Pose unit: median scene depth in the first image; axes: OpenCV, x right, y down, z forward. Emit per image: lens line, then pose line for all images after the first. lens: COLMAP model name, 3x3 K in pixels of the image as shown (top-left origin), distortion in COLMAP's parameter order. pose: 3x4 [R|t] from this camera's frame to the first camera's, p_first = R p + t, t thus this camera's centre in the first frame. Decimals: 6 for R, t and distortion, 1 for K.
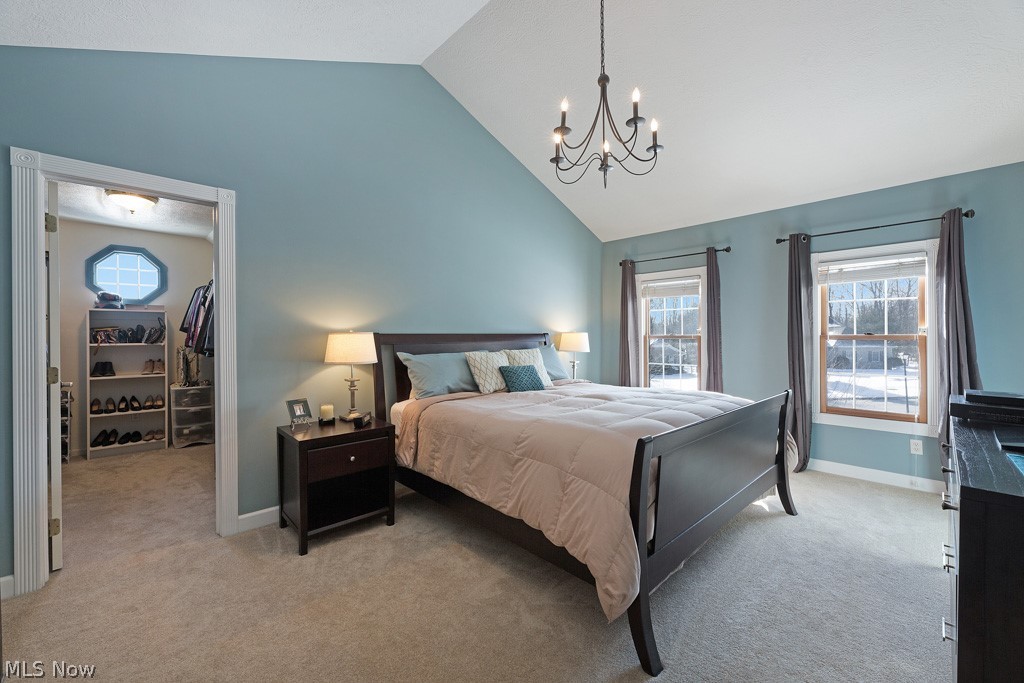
lens RADIAL K [[410.9, 0, 532.9], [0, 410.9, 337.0], [0, 0, 1]] dist [0.004845, -0.000298]
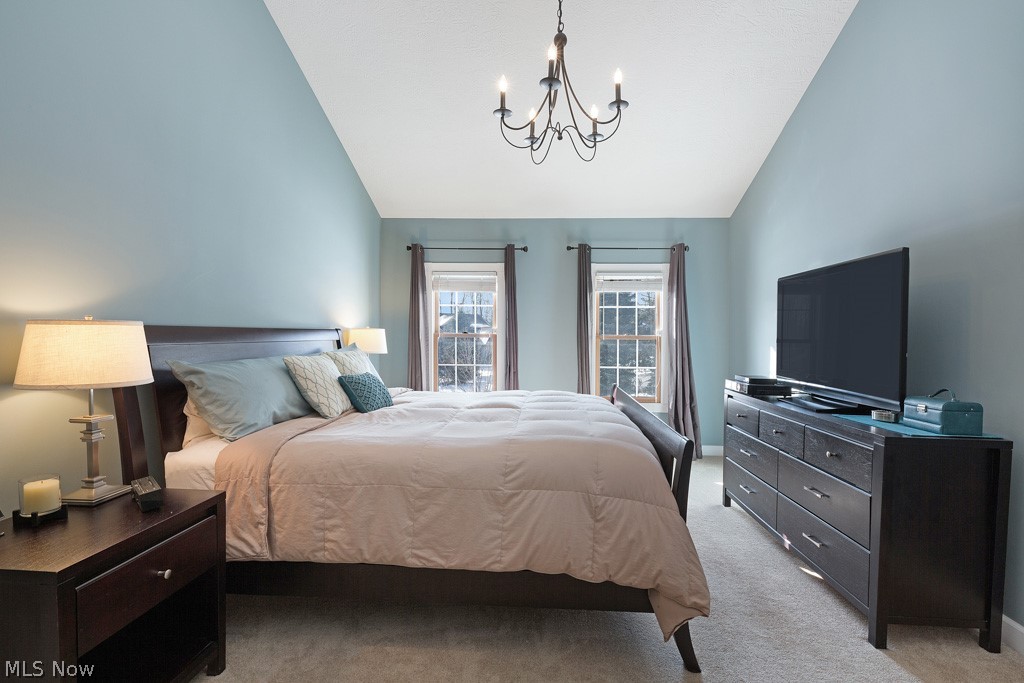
lens RADIAL K [[456.0, 0, 516.5], [0, 456.0, 345.7], [0, 0, 1]] dist [-0.000035, -0.001084]
pose [[0.738922, -0.006719, 0.673757, -0.396823], [-0.008920, 0.999765, 0.019752, 0.002540], [-0.673732, -0.020605, 0.738689, 0.248003]]
